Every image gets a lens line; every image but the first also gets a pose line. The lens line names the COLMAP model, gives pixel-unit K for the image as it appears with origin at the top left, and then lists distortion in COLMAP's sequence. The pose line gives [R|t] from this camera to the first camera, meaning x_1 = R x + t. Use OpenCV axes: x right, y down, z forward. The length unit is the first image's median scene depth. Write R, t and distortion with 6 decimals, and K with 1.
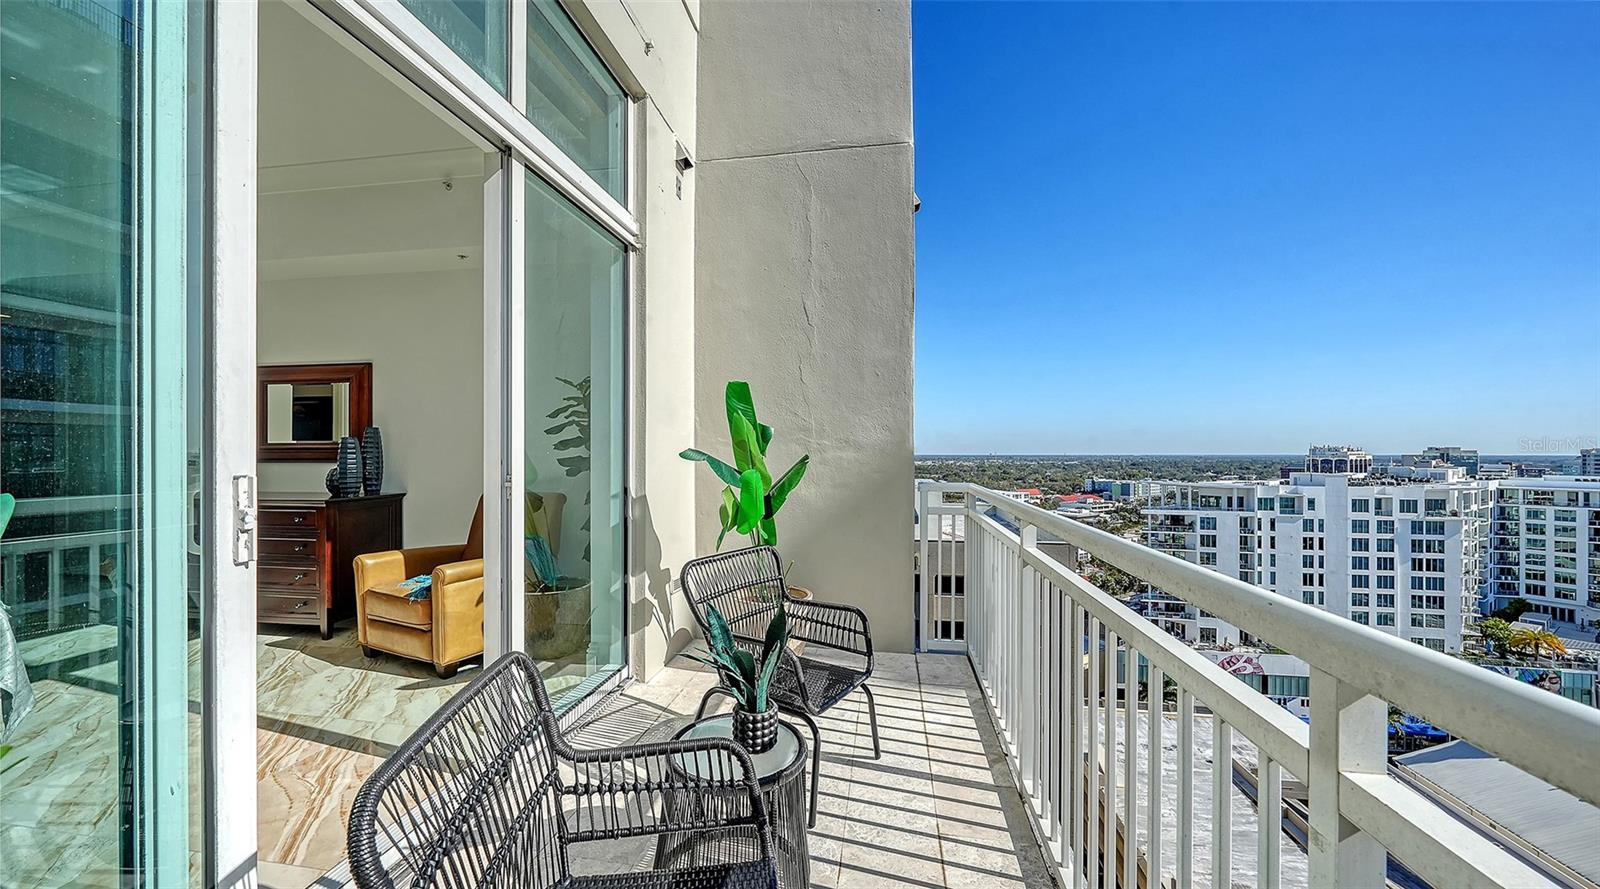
lens RADIAL K [[559.4, 0, 793.5], [0, 559.4, 456.0], [0, 0, 1]] dist [-0.011021, 0.000126]
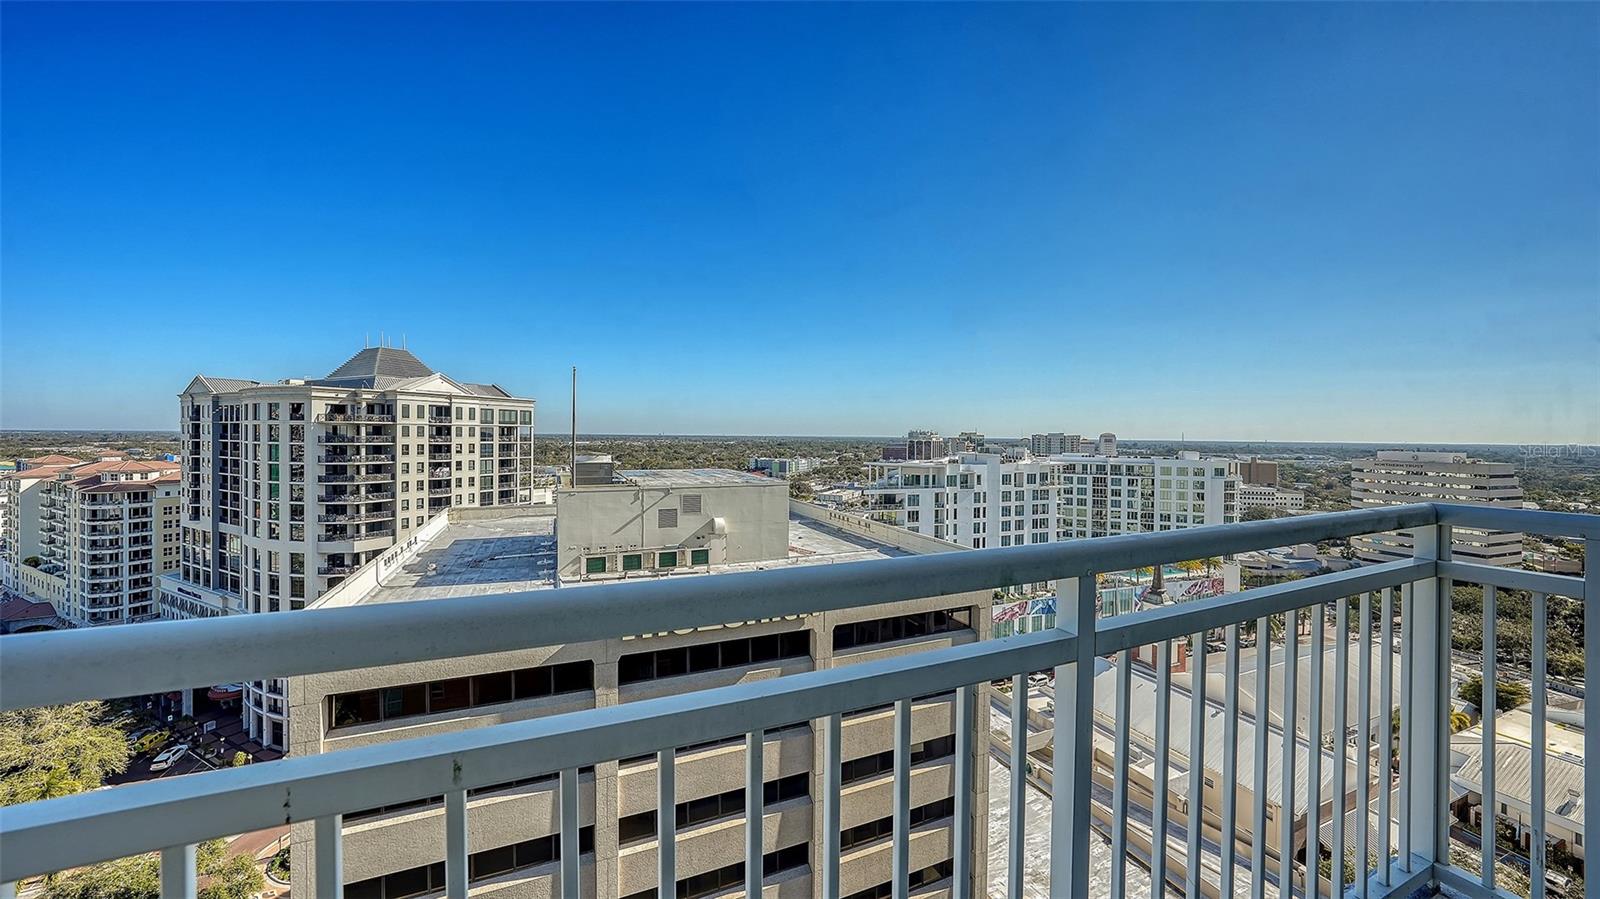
lens RADIAL K [[559.4, 0, 797.7], [0, 559.4, 436.1], [0, 0, 1]] dist [-0.011021, 0.000126]
pose [[0.833867, 0.006906, 0.551922, -0.057187], [-0.006979, 0.999974, -0.001970, -0.002222], [-0.551921, -0.002209, 0.833893, 0.207403]]
